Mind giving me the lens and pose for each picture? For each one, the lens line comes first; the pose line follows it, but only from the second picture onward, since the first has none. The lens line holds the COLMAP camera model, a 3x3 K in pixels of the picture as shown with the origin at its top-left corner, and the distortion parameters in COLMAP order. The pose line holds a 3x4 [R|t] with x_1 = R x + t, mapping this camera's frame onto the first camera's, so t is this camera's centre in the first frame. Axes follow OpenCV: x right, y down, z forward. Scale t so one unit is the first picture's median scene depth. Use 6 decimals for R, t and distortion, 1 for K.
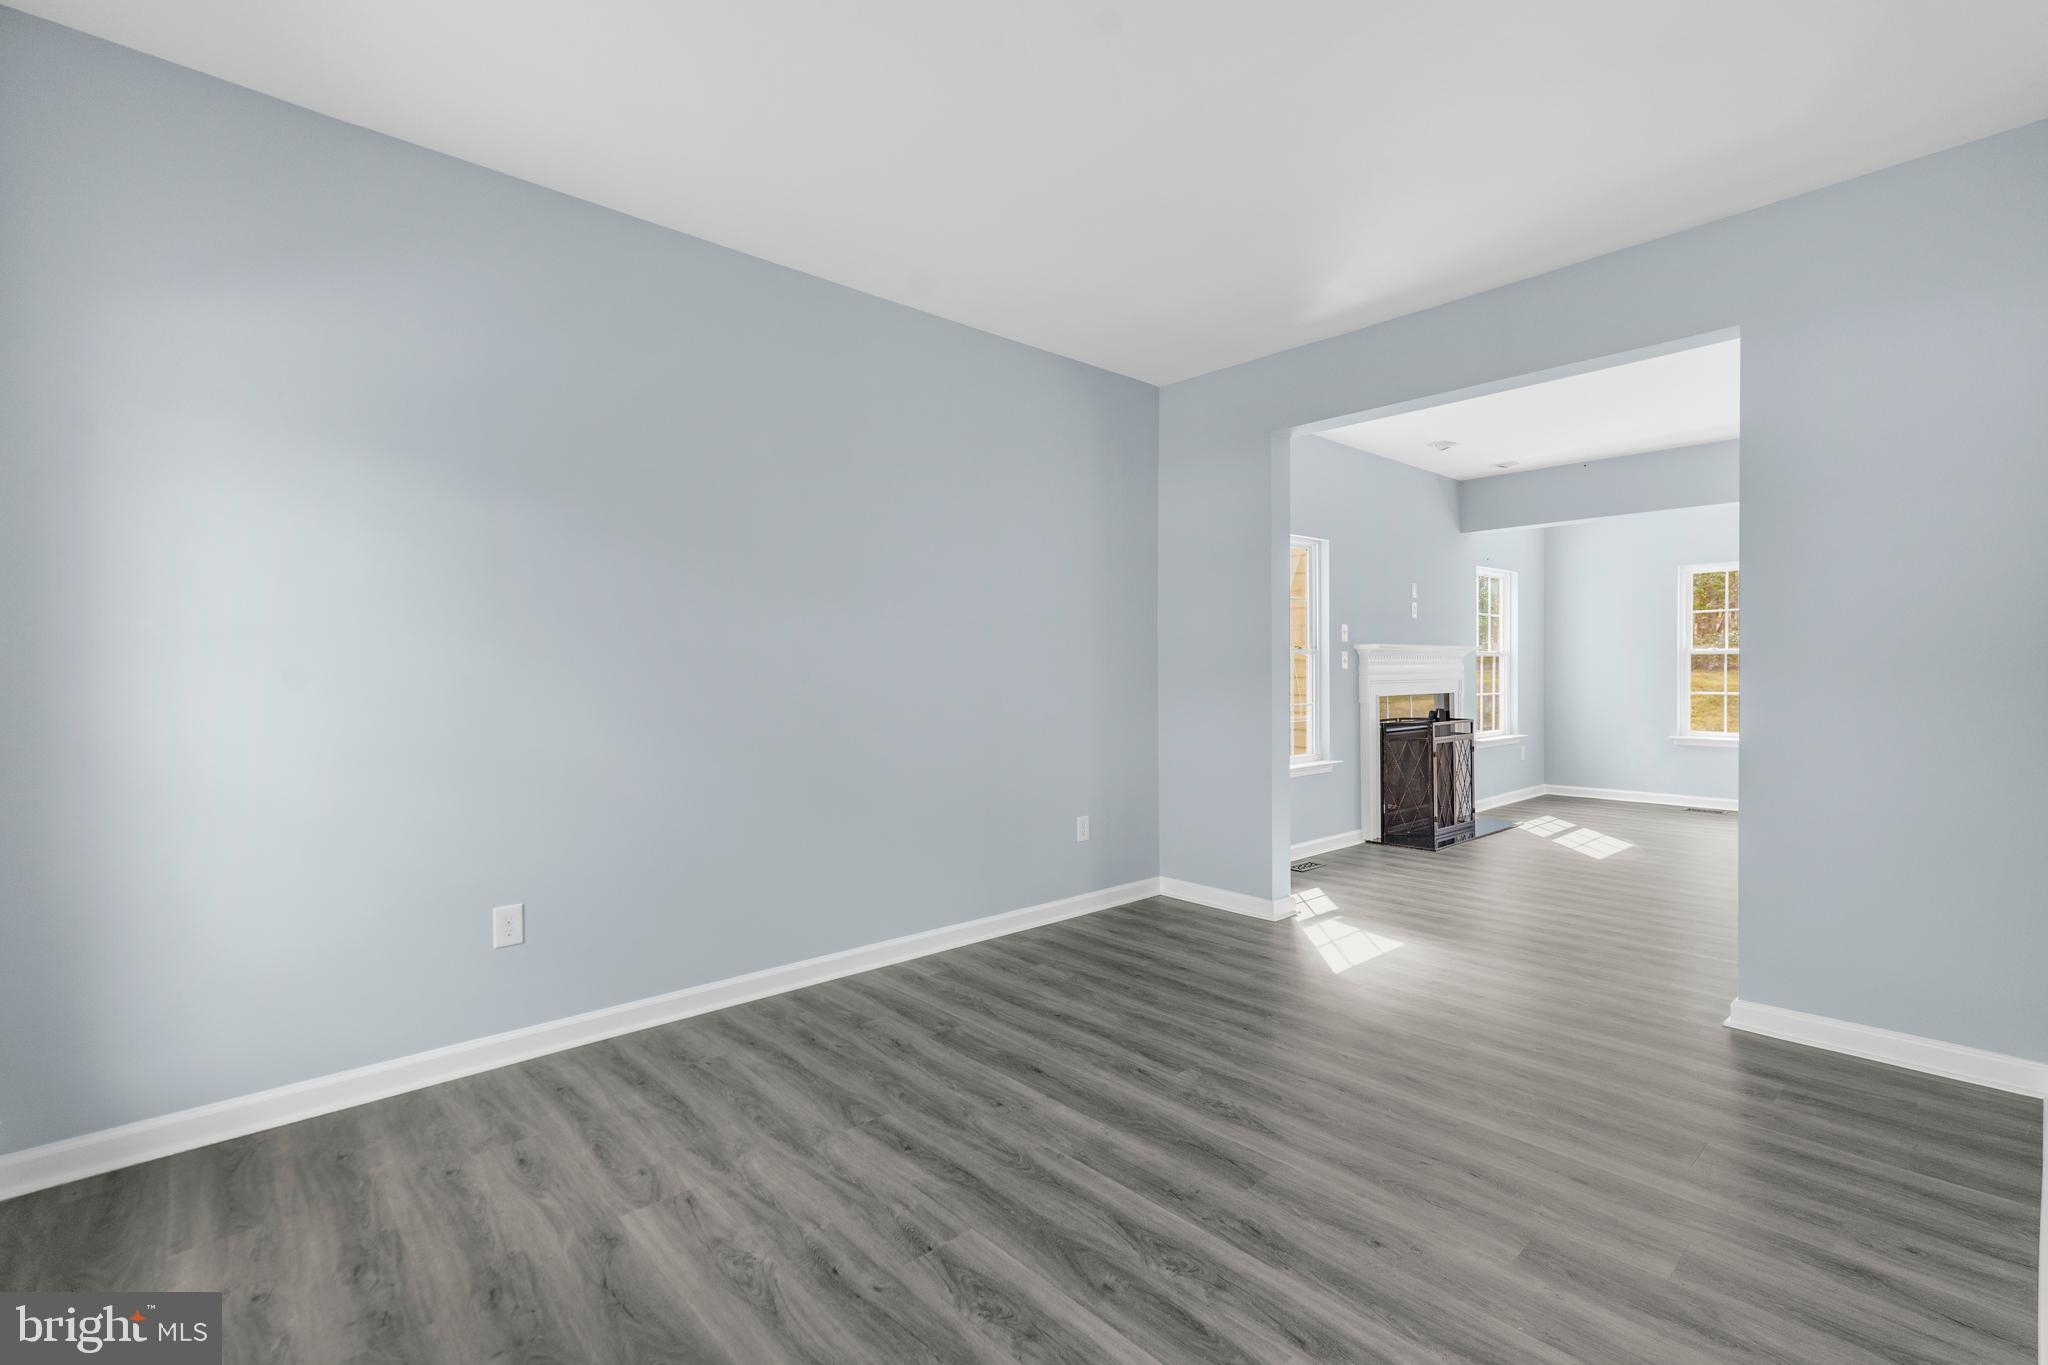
lens RADIAL K [[909.4, 0, 1030.9], [0, 909.4, 682.1], [0, 0, 1]] dist [-0.012624, 0.000587]
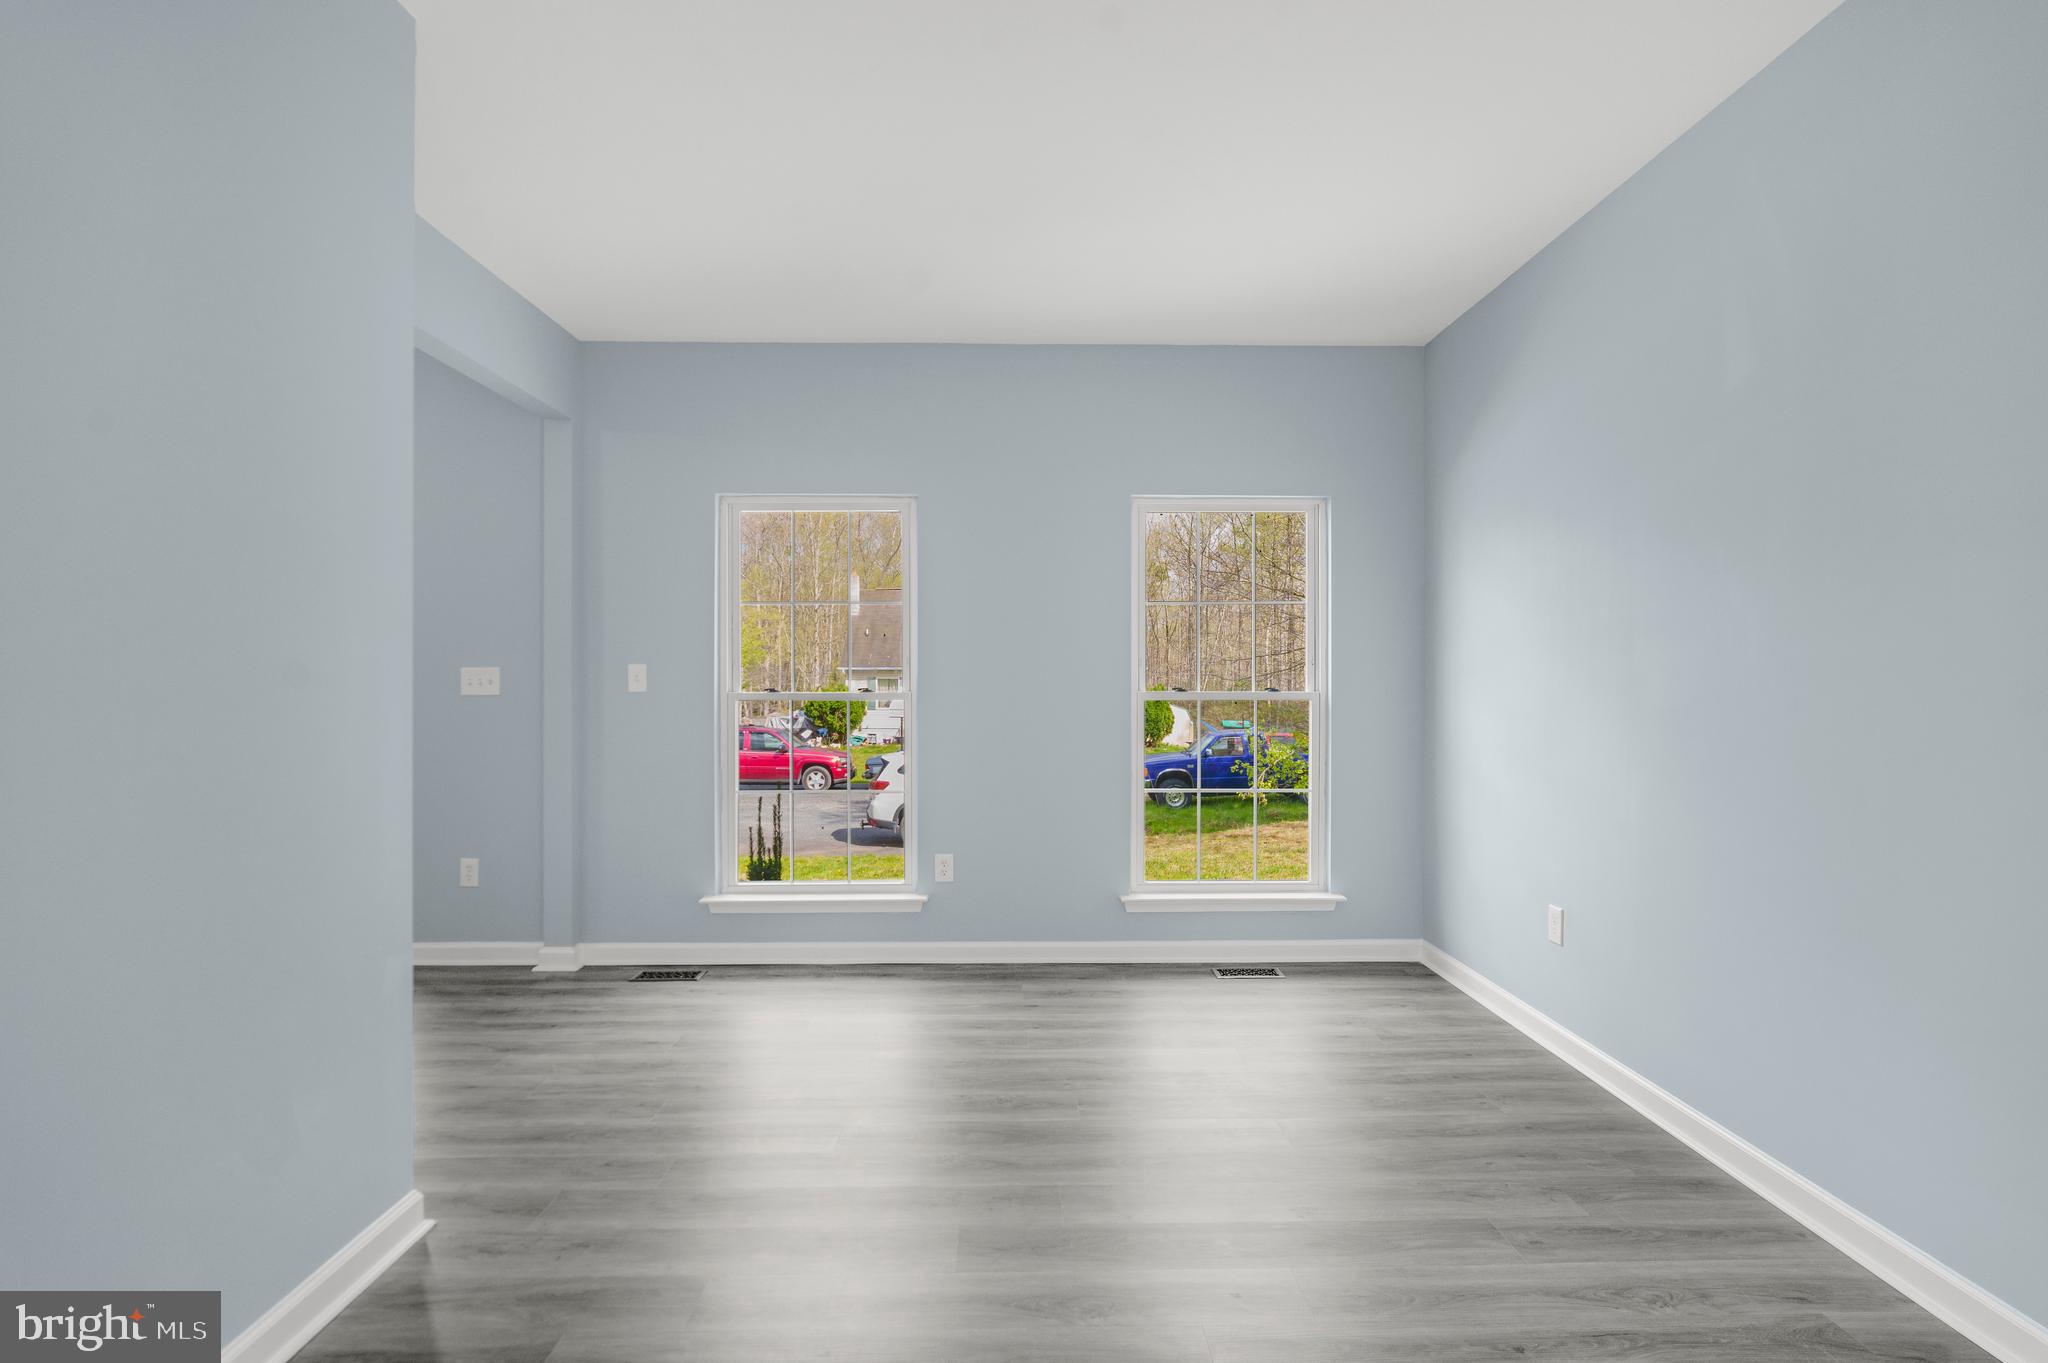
lens RADIAL K [[1009.4, 0, 1024.2], [0, 1009.4, 677.2], [0, 0, 1]] dist [-0.040929, 0.008280]
pose [[-0.667574, 0.005018, -0.744527, 0.724421], [-0.005758, 0.999913, 0.011902, -0.040372], [0.744521, 0.012233, -0.667487, 1.283740]]
